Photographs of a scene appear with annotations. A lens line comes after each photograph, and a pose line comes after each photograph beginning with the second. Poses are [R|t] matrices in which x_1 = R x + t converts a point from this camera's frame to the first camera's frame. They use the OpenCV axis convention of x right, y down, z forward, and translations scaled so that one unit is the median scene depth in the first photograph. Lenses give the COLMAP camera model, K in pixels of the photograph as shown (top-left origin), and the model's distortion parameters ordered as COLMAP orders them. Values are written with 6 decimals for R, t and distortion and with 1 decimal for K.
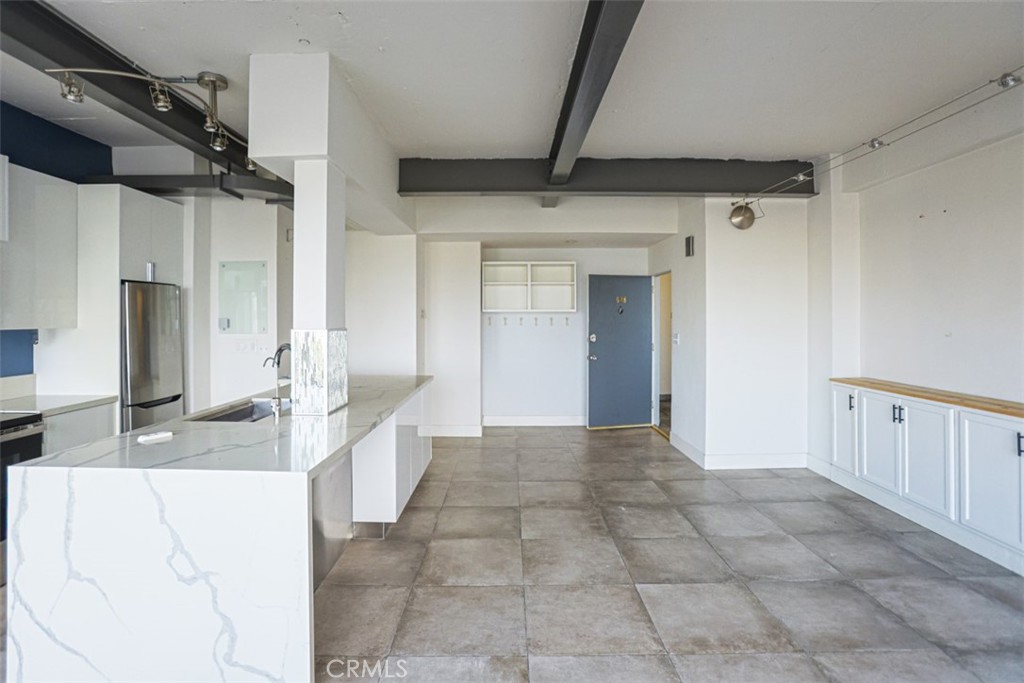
lens RADIAL K [[513.6, 0, 507.3], [0, 513.6, 316.2], [0, 0, 1]] dist [-0.067221, 0.025086]
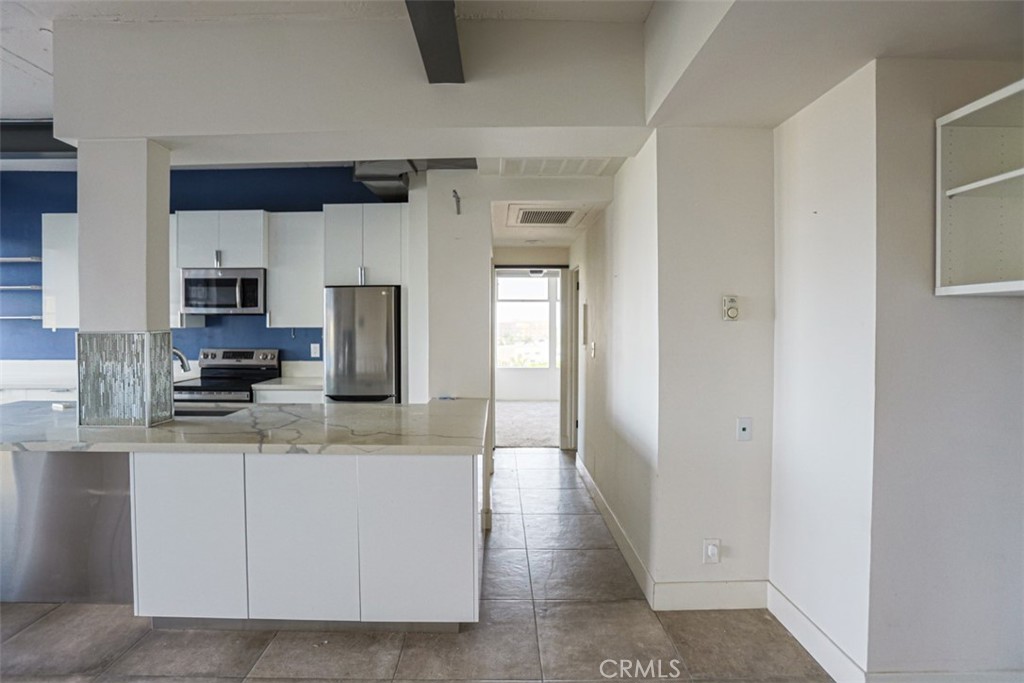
lens RADIAL K [[509.2, 0, 506.3], [0, 509.2, 335.4], [0, 0, 1]] dist [-0.066004, 0.027321]
pose [[0.026093, 0.026471, -0.999309, 0.426666], [0.002241, 0.999645, 0.026538, 0.010704], [0.999657, -0.002932, 0.026025, 1.399097]]
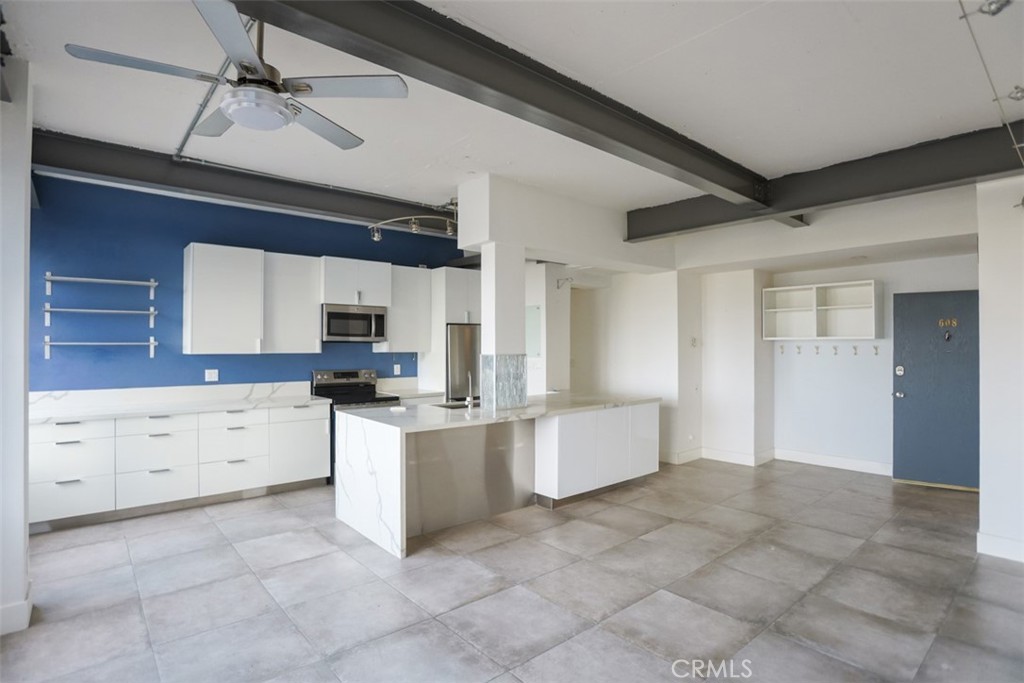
lens RADIAL K [[510.9, 0, 512.0], [0, 510.9, 341.5], [0, 0, 1]] dist [-0.068869, 0.031526]
pose [[0.659840, -0.005685, -0.751384, 0.677037], [0.002042, 0.999981, -0.005773, -0.001658], [0.751403, 0.002275, 0.659839, 0.024913]]
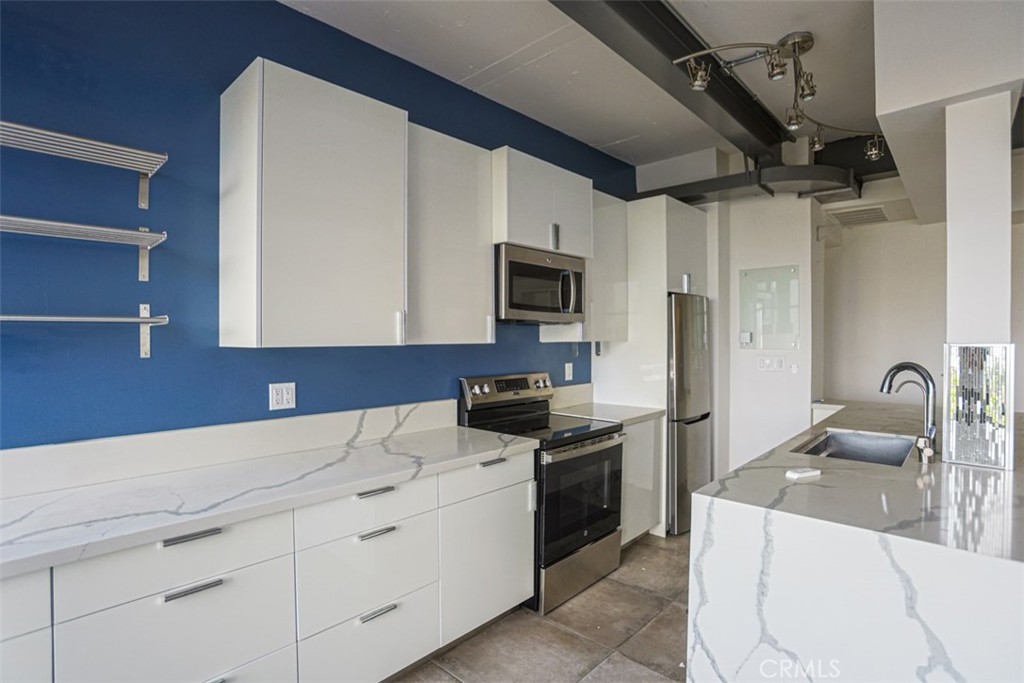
lens RADIAL K [[510.9, 0, 512.0], [0, 510.9, 341.5], [0, 0, 1]] dist [-0.068869, 0.031526]
pose [[0.732647, 0.006596, -0.680577, -0.323887], [0.003691, 0.999900, 0.013665, 0.009522], [0.680599, -0.012523, 0.732549, 0.058258]]
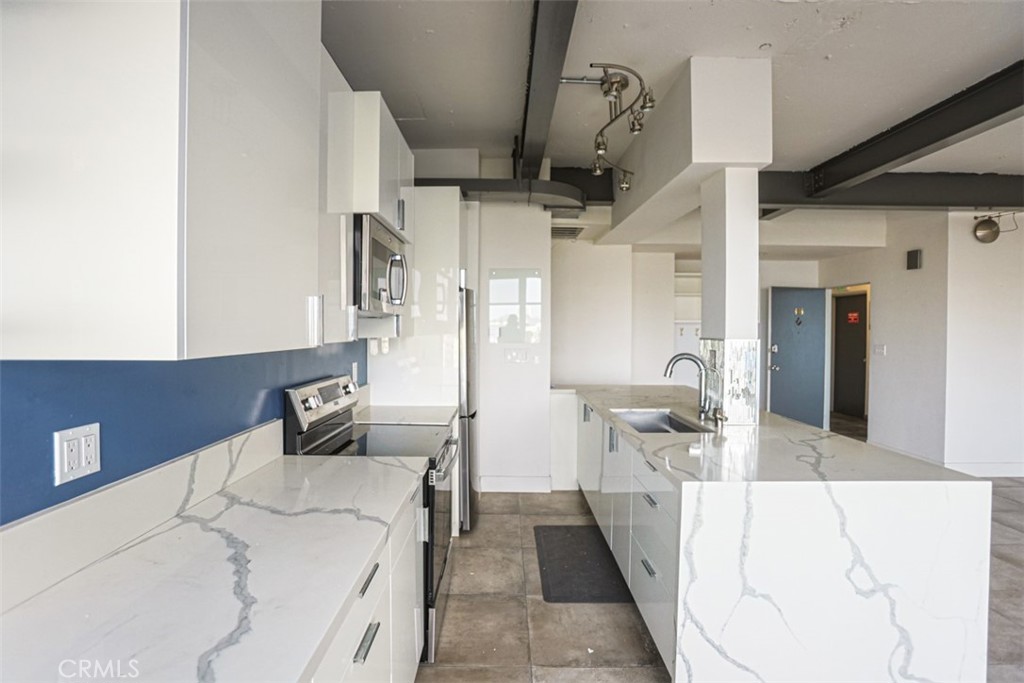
lens RADIAL K [[509.2, 0, 506.3], [0, 509.2, 335.4], [0, 0, 1]] dist [-0.066004, 0.027321]
pose [[0.999972, 0.006549, -0.003640, -0.690437], [-0.006485, 0.999827, 0.017414, 0.004051], [0.003753, -0.017390, 0.999842, 0.015168]]
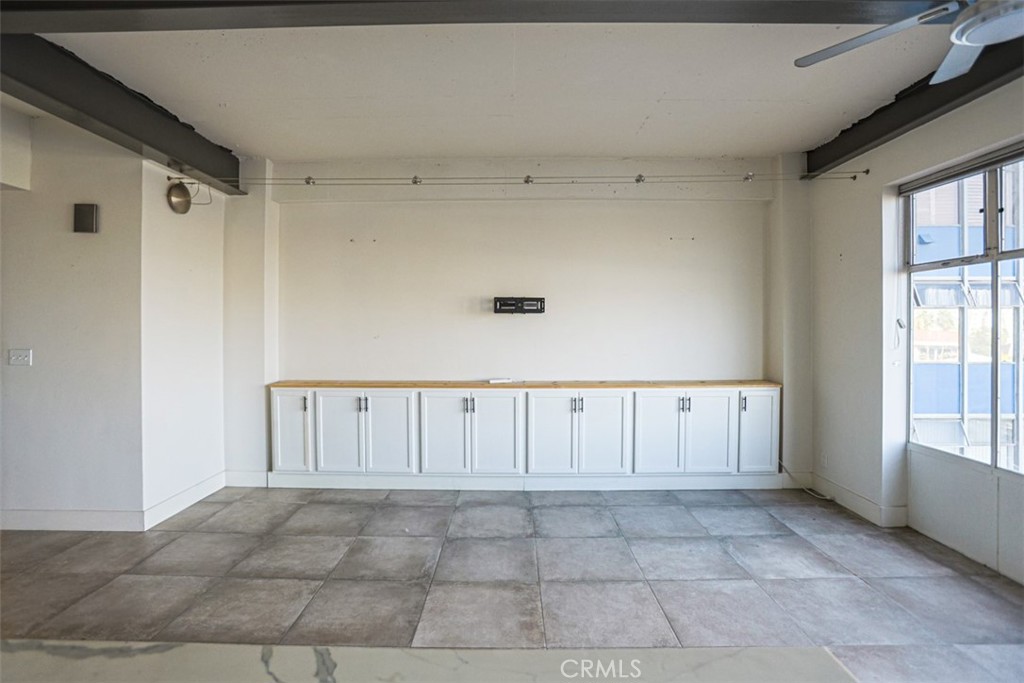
lens RADIAL K [[506.9, 0, 510.6], [0, 506.9, 324.8], [0, 0, 1]] dist [-0.070653, 0.030547]
pose [[0.014439, 0.001846, 0.999894, -0.430897], [-0.002620, 0.999995, -0.001808, 0.006805], [-0.999892, -0.002594, 0.014443, 0.648539]]
